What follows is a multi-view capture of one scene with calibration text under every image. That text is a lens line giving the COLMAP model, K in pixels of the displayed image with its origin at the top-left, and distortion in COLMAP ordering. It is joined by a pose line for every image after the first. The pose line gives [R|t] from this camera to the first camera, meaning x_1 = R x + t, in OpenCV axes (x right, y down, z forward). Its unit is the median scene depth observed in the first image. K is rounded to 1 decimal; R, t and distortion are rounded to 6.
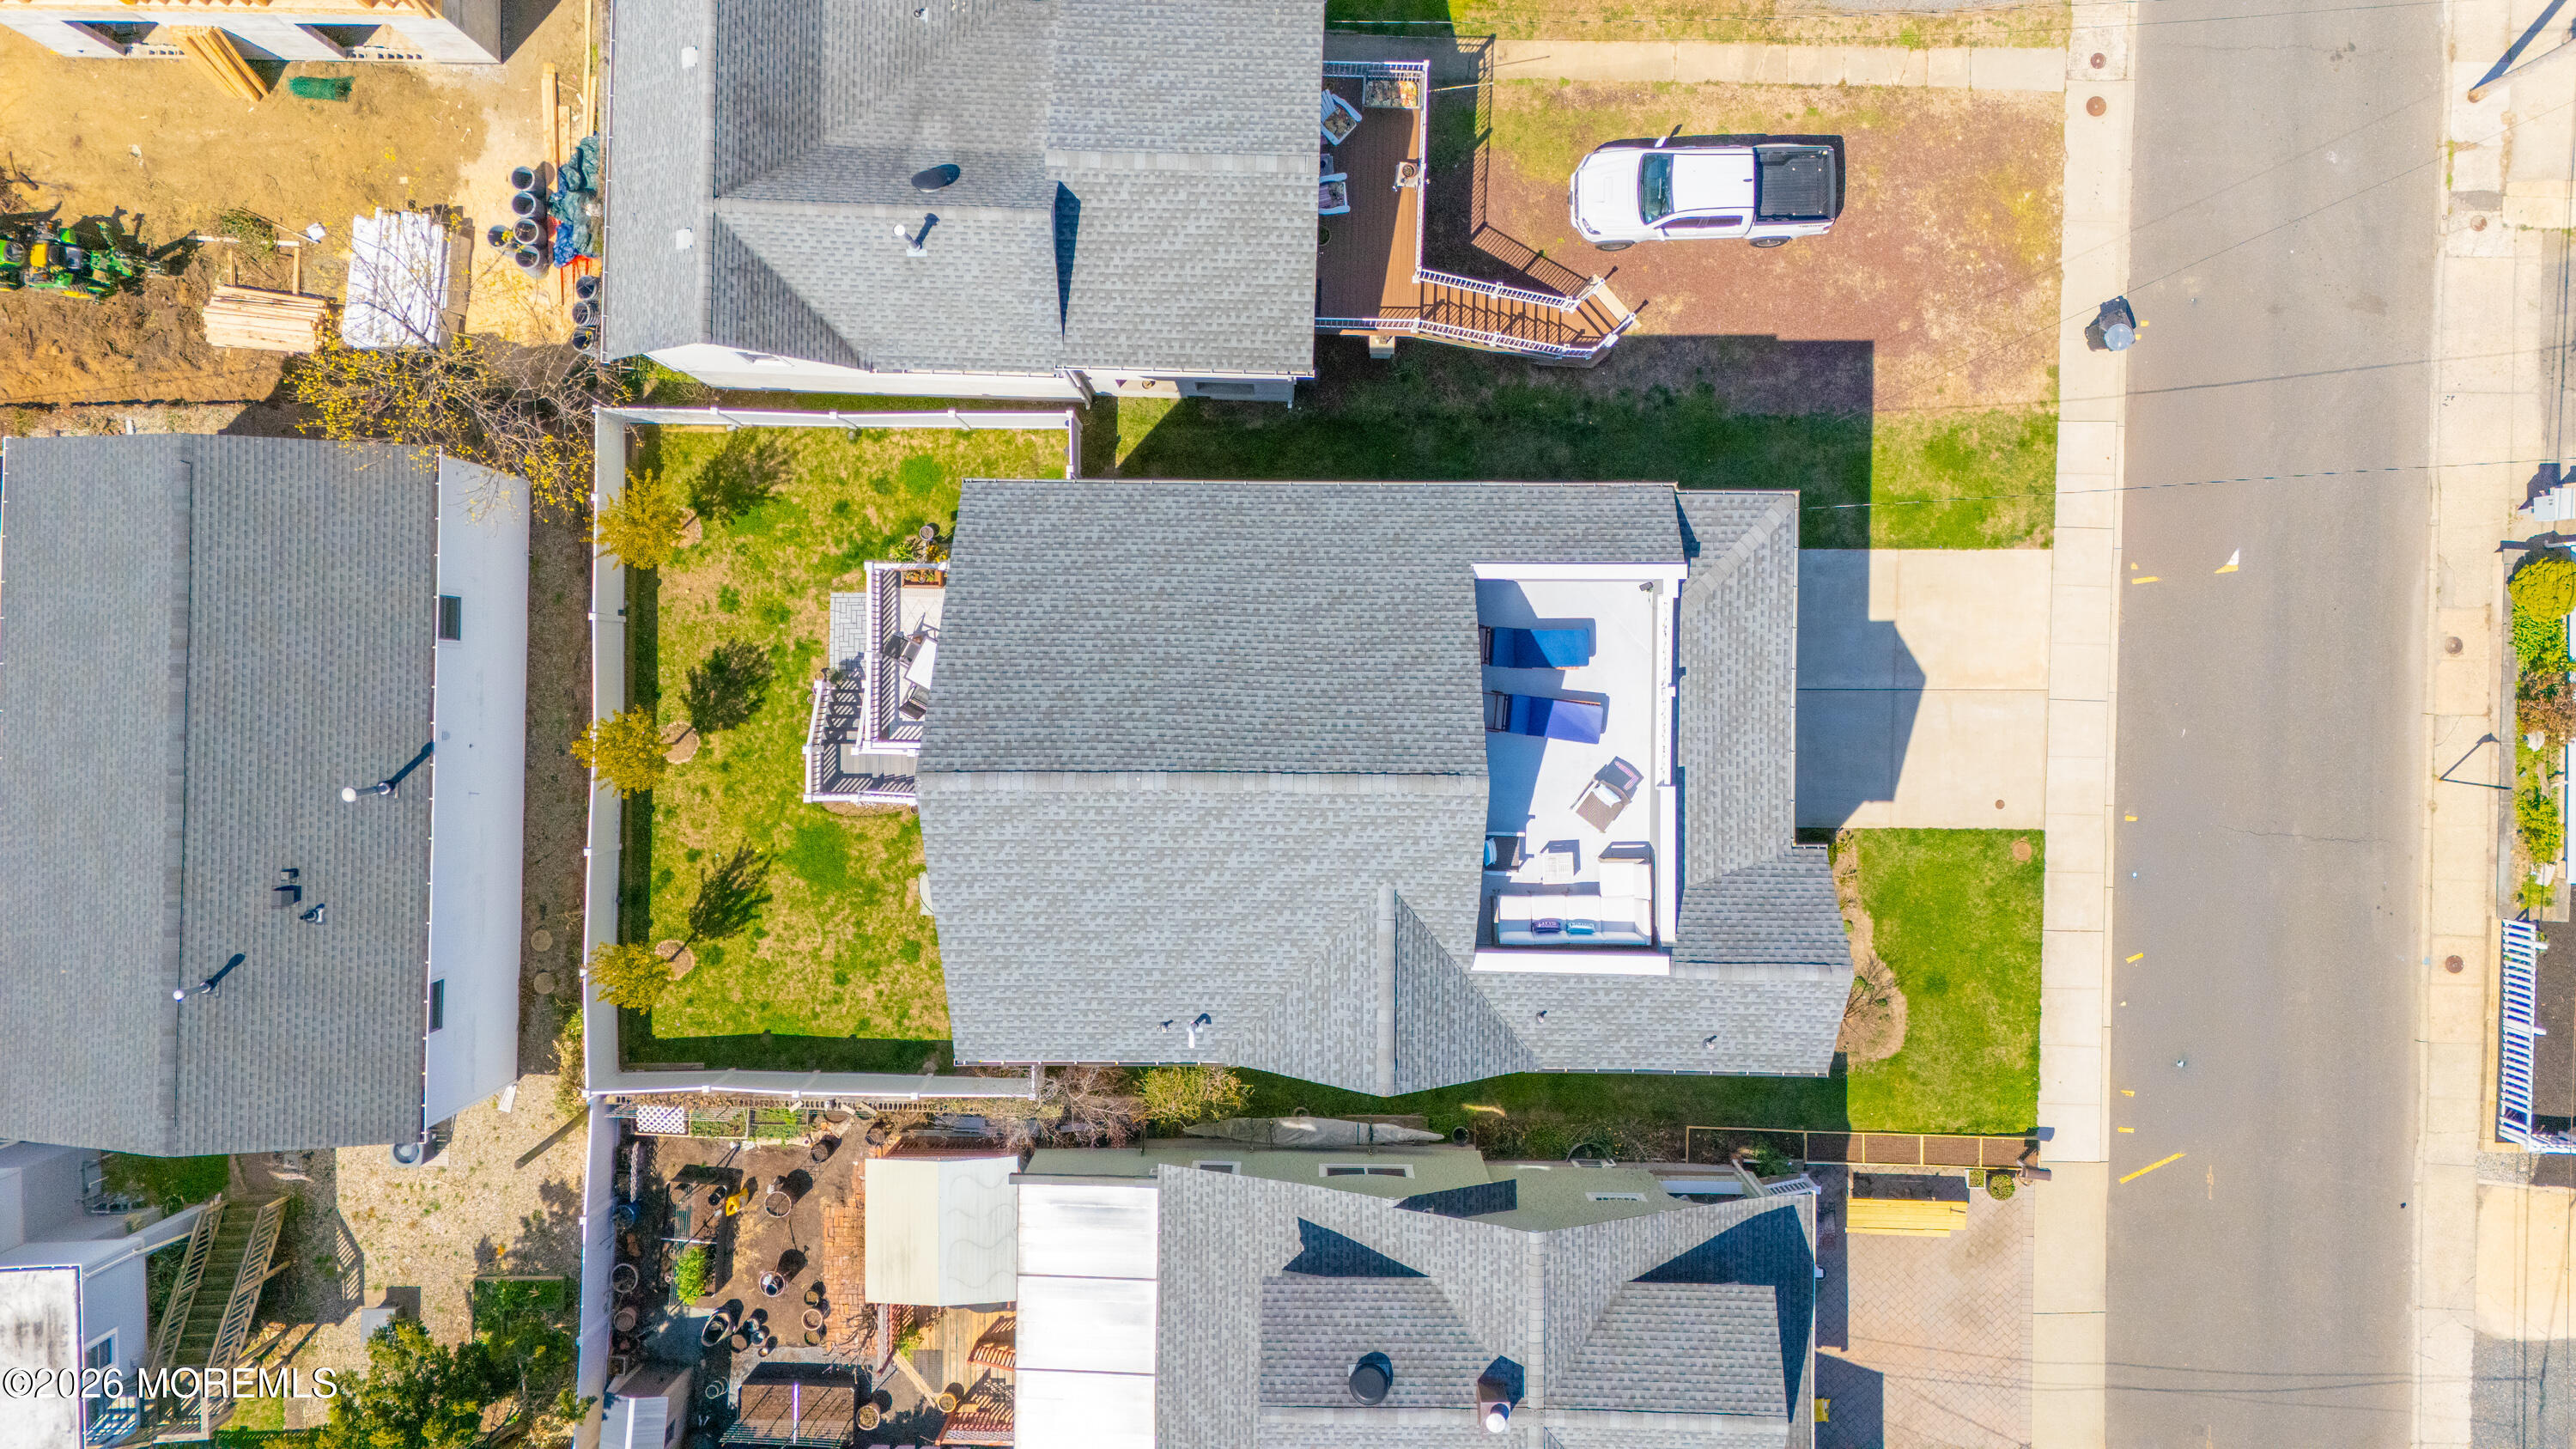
lens RADIAL K [[1944.3, 0, 1346.7], [0, 1944.3, 660.0], [0, 0, 1]] dist [0.095967, -0.117074]
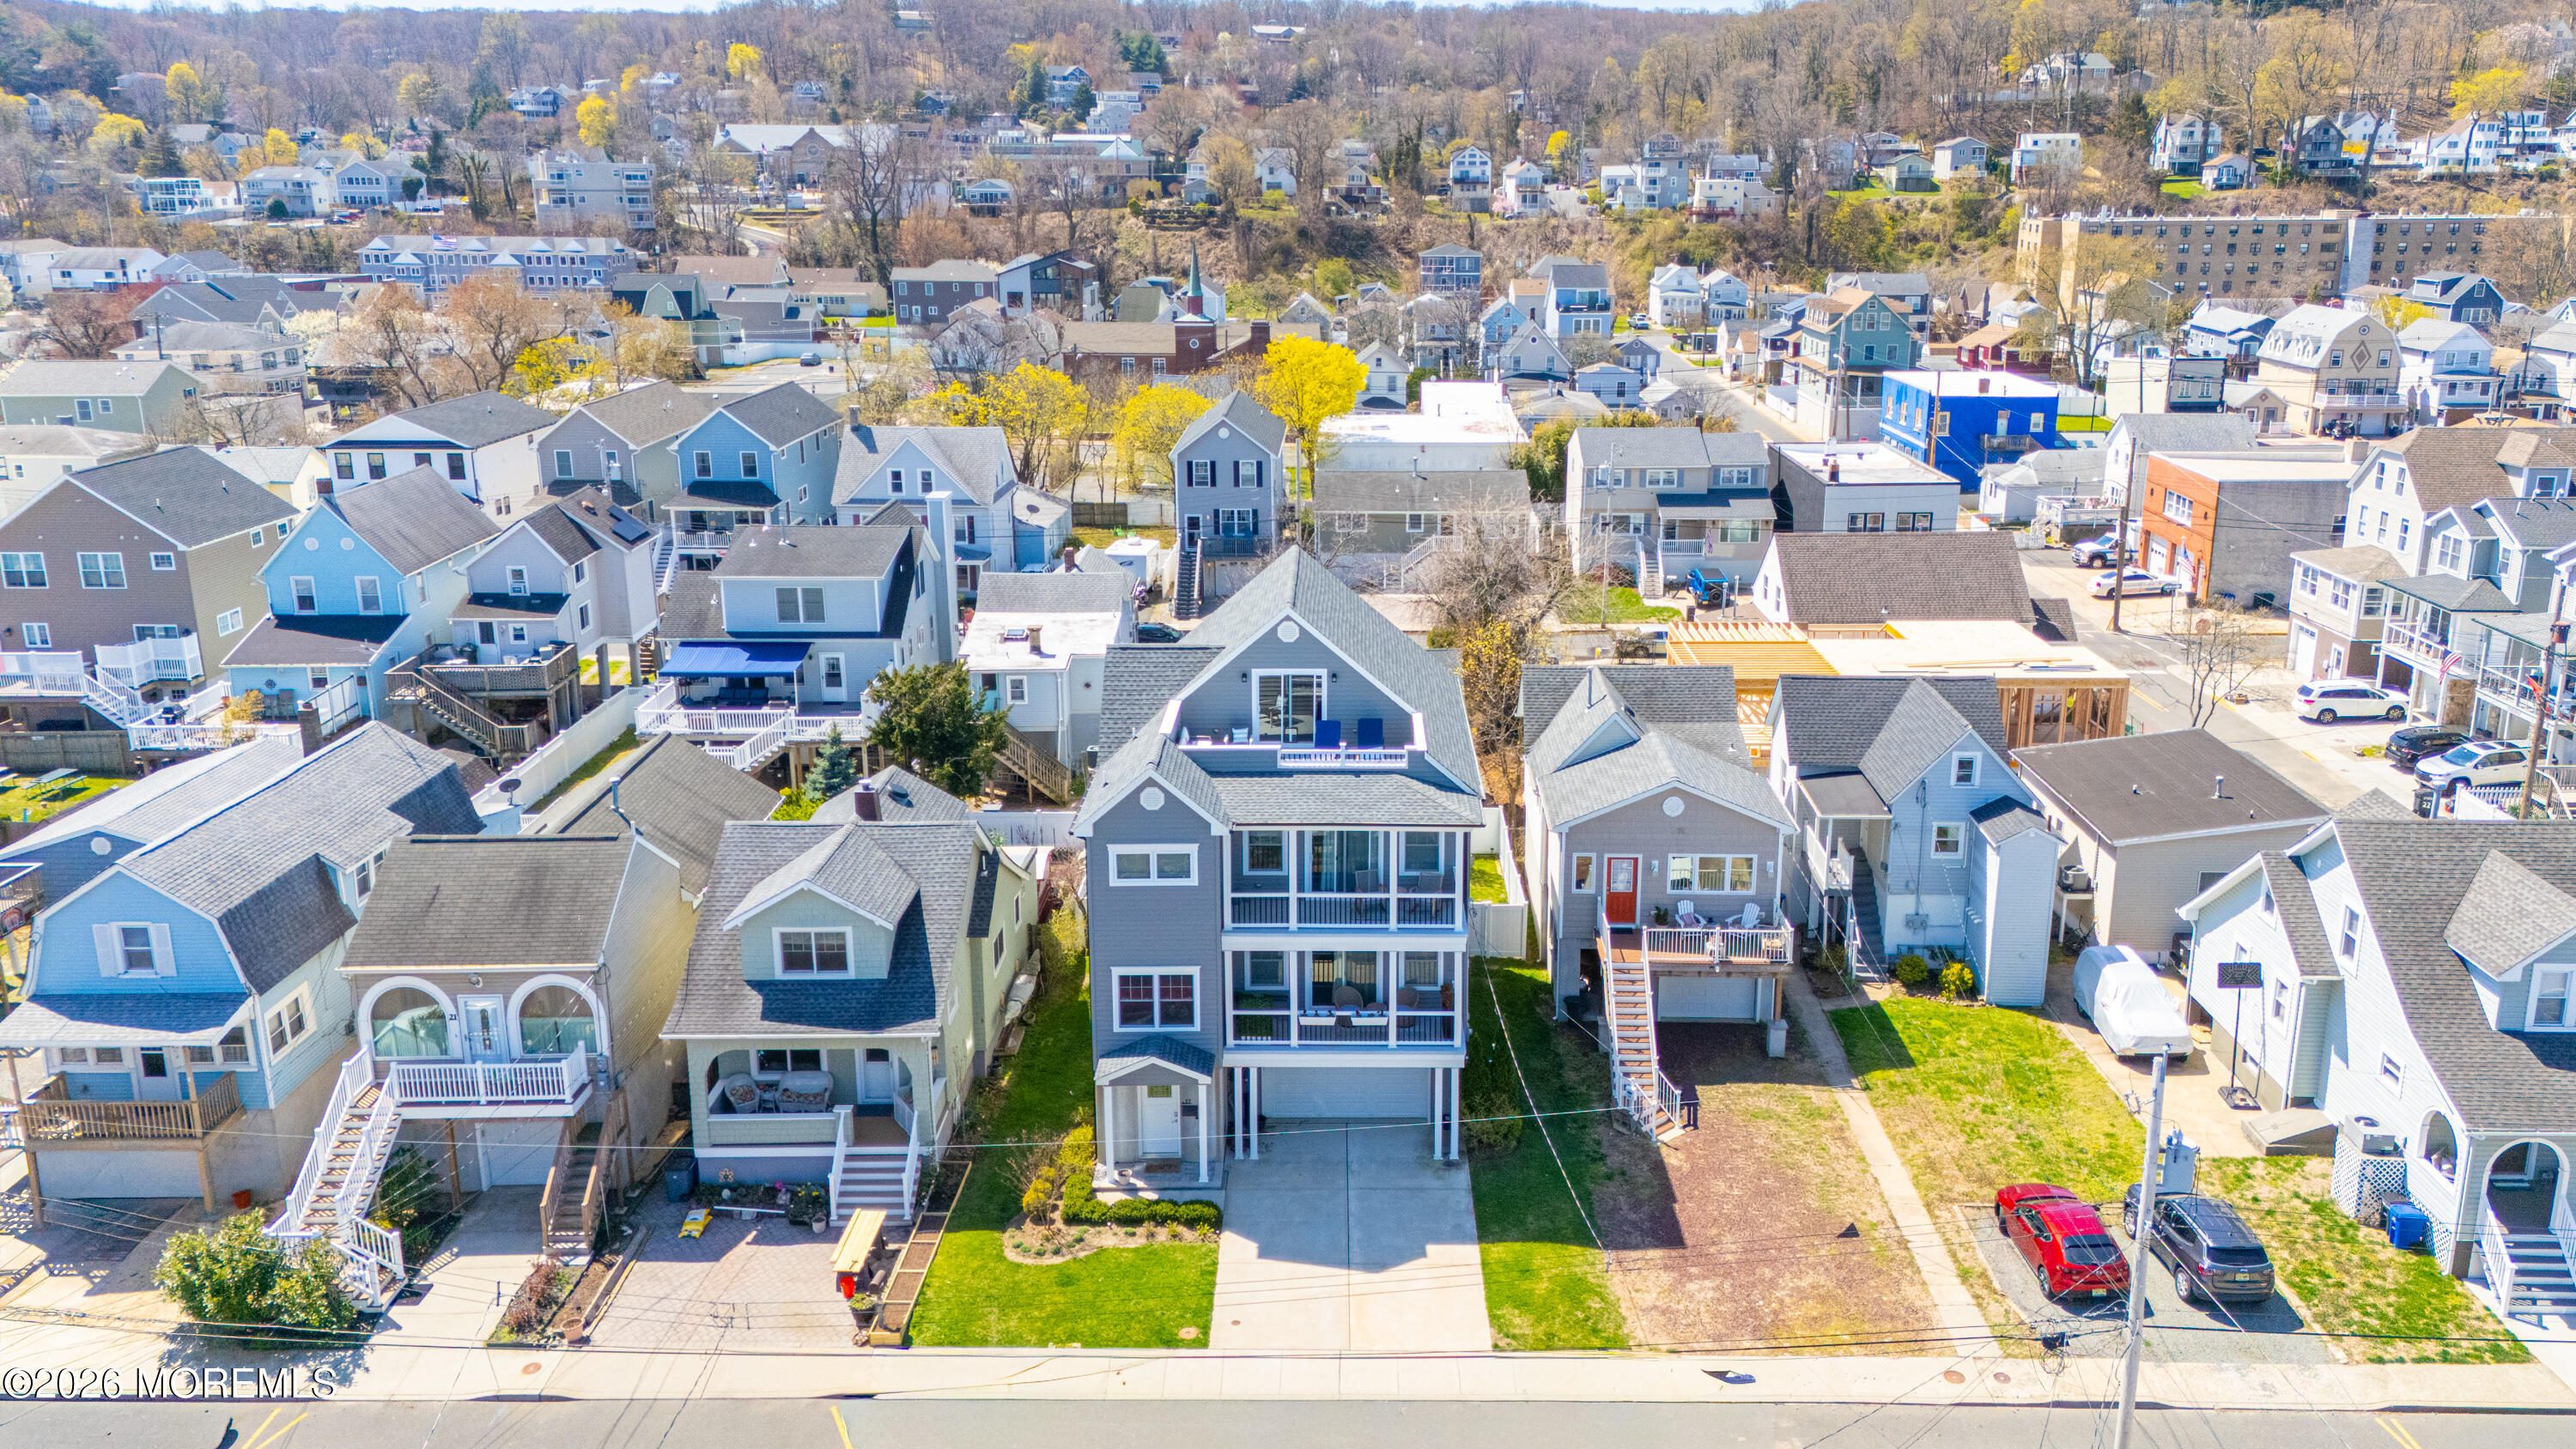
lens RADIAL K [[1943.8, 0, 1346.7], [0, 1943.8, 660.0], [0, 0, 1]] dist [0.095967, -0.117074]
pose [[0.008027, 0.263727, -0.964564, 1.217516], [-0.999961, 0.005579, -0.006796, 0.021365], [0.003589, 0.964581, 0.263762, 0.404502]]
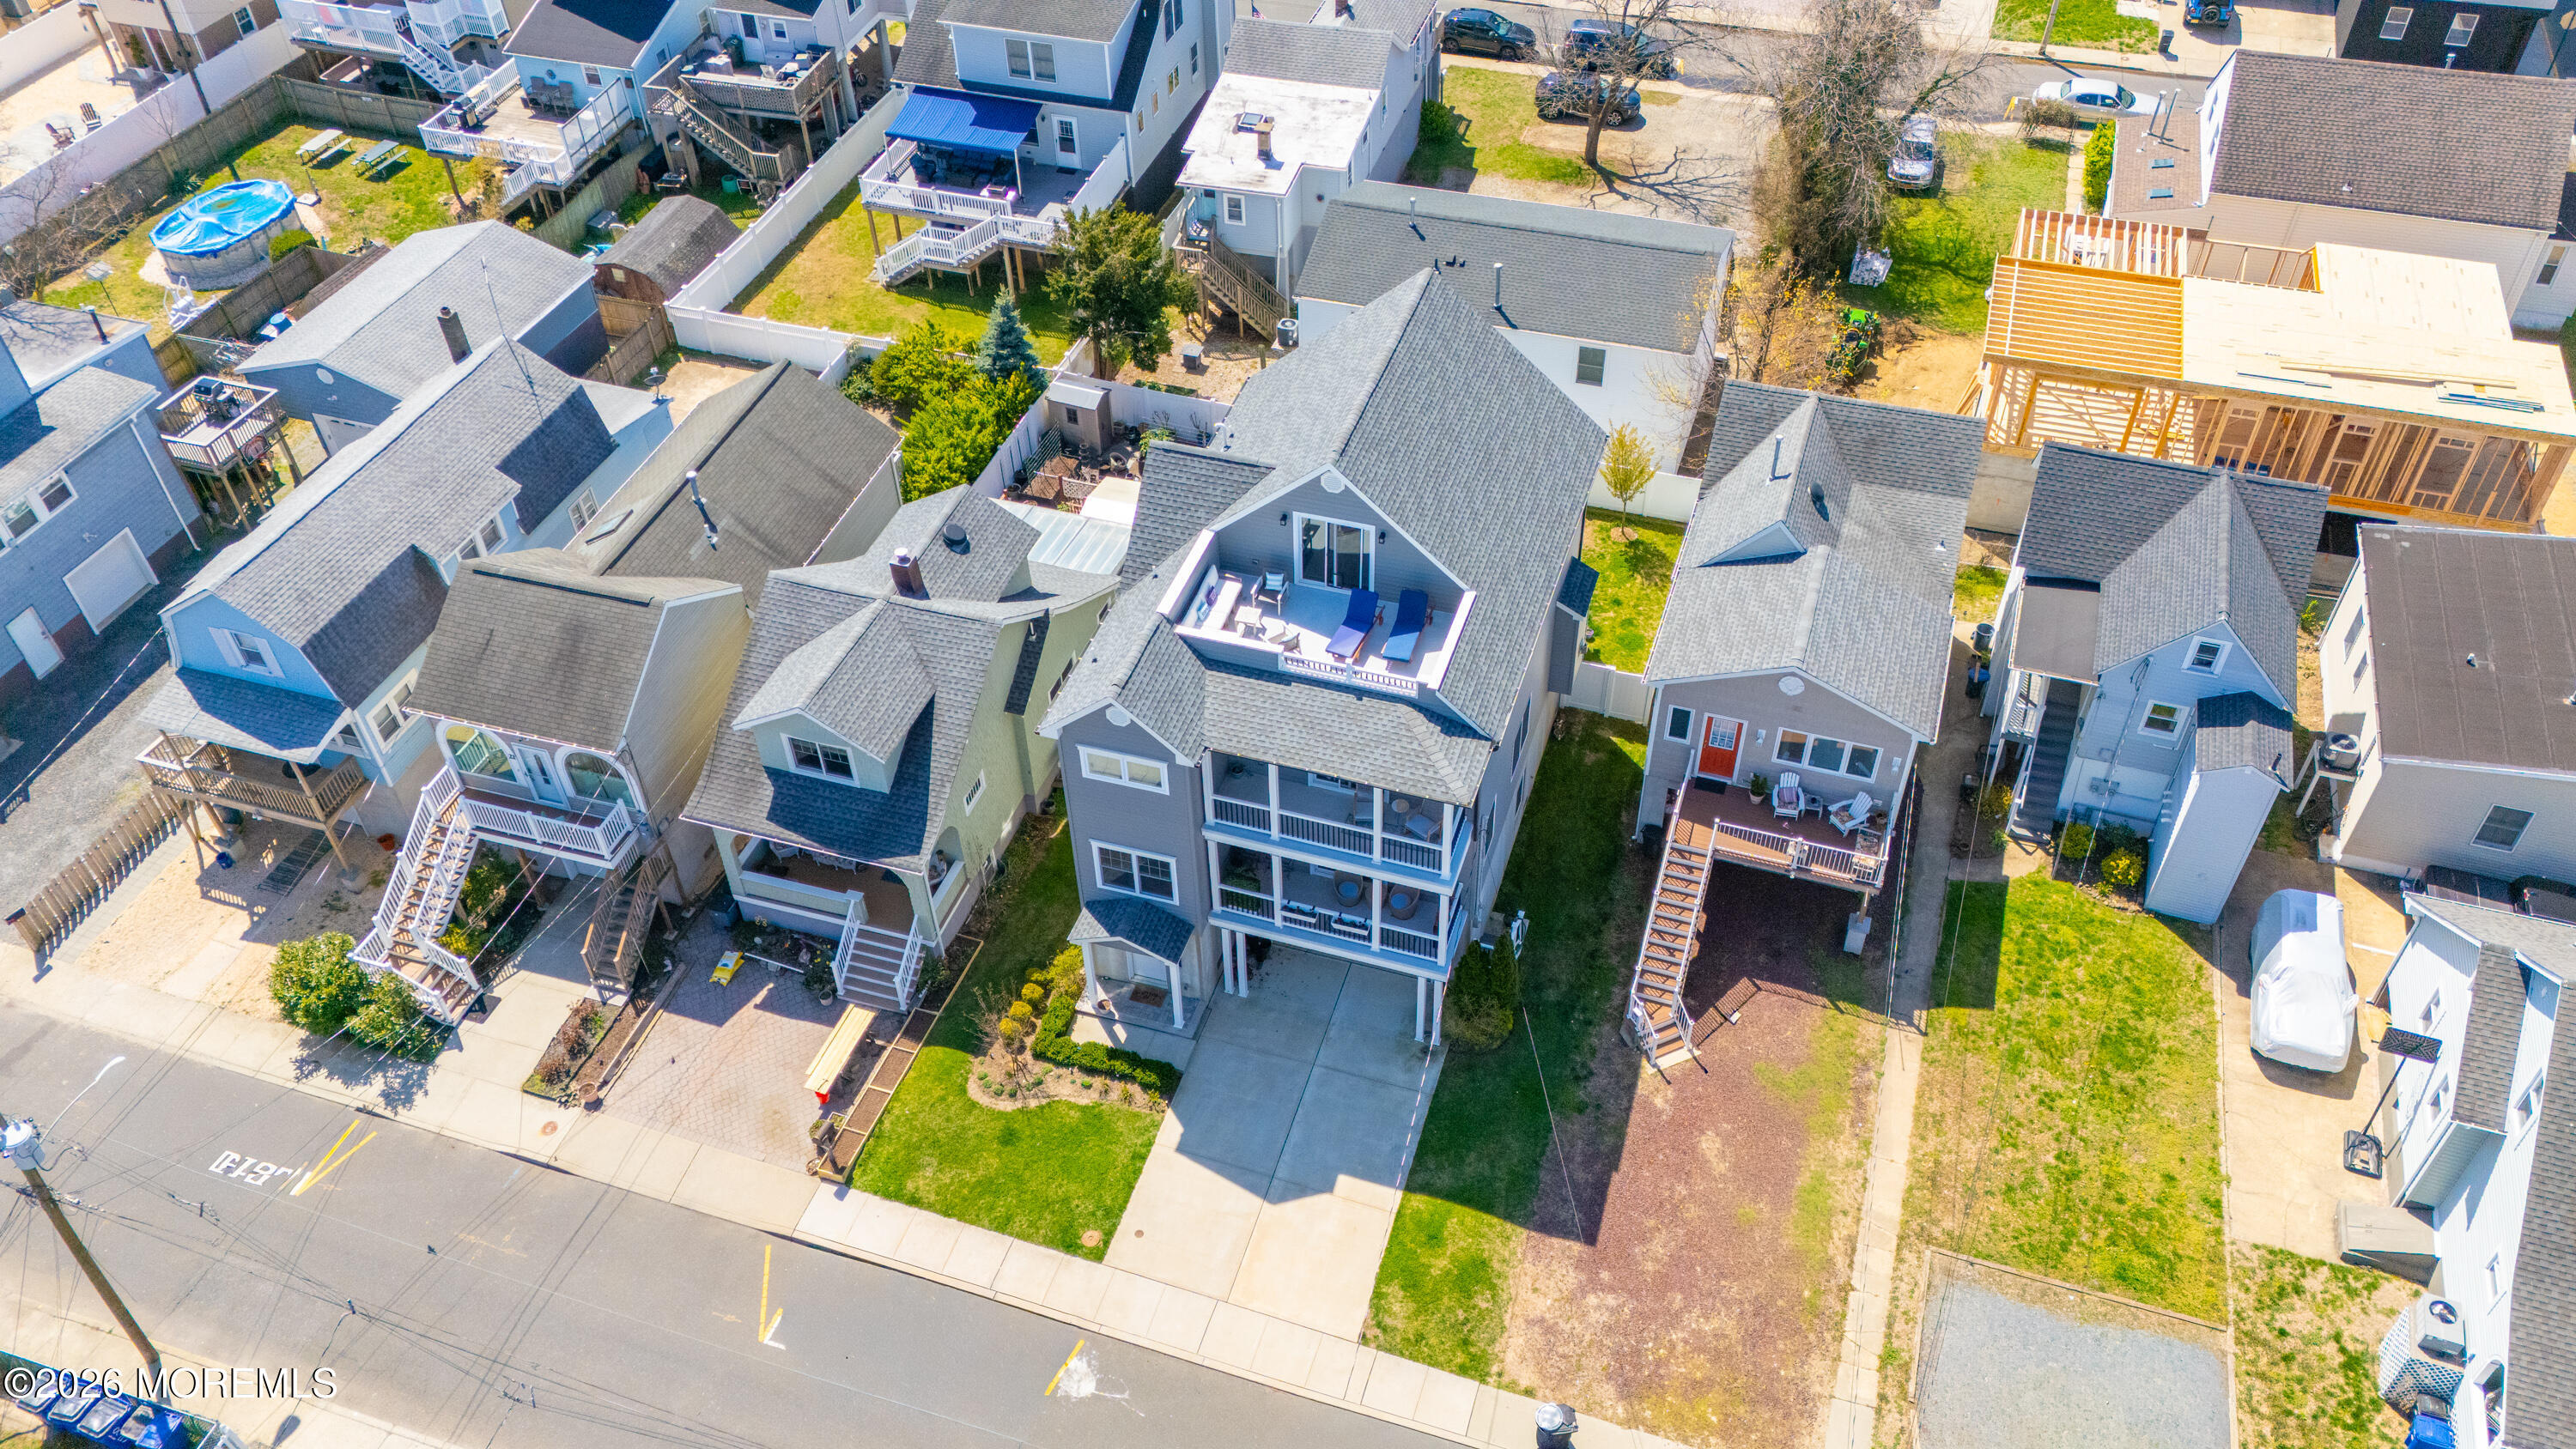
lens RADIAL K [[1916.0, 0, 1296.8], [0, 1916.0, 684.2], [0, 0, 1]] dist [0.097062, -0.110160]
pose [[-0.297924, 0.664125, -0.685696, 0.825260], [-0.954115, -0.184510, 0.235841, -0.198973], [0.030110, 0.724496, 0.688621, 0.069163]]
